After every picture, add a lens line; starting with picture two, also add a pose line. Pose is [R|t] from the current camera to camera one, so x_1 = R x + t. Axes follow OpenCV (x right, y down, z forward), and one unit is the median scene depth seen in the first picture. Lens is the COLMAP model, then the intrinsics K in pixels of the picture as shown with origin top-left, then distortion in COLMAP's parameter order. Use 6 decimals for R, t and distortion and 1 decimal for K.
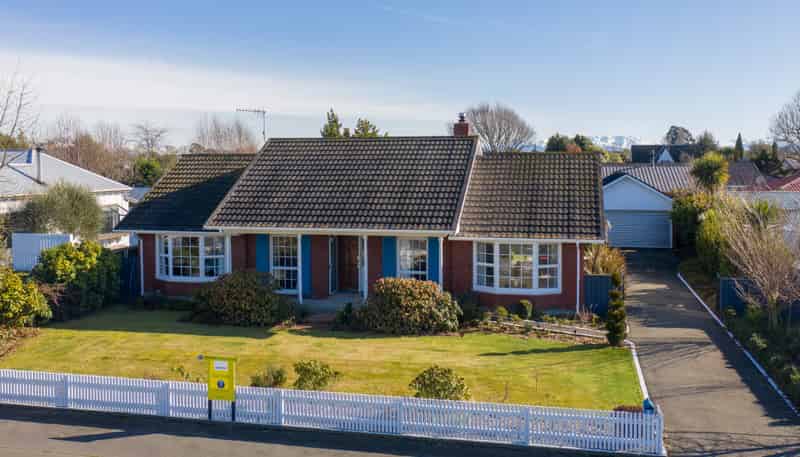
lens RADIAL K [[940.0, 0, 399.9], [0, 940.0, 229.7], [0, 0, 1]] dist [0.020077, 0.000000]
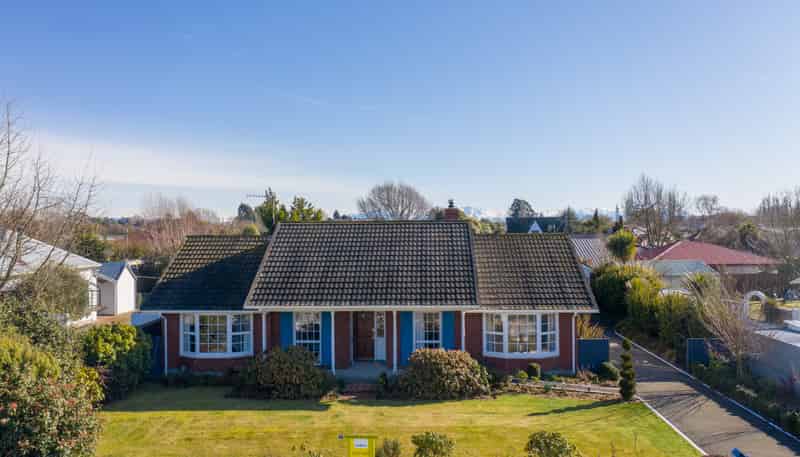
lens RADIAL K [[843.5, 0, 400.5], [0, 843.5, 227.5], [0, 0, 1]] dist [0.008641, 0.000000]
pose [[0.969119, -0.004698, 0.246550, -0.268966], [0.019831, 0.998065, -0.058934, -0.032651], [-0.245796, 0.062003, 0.967337, 0.018000]]
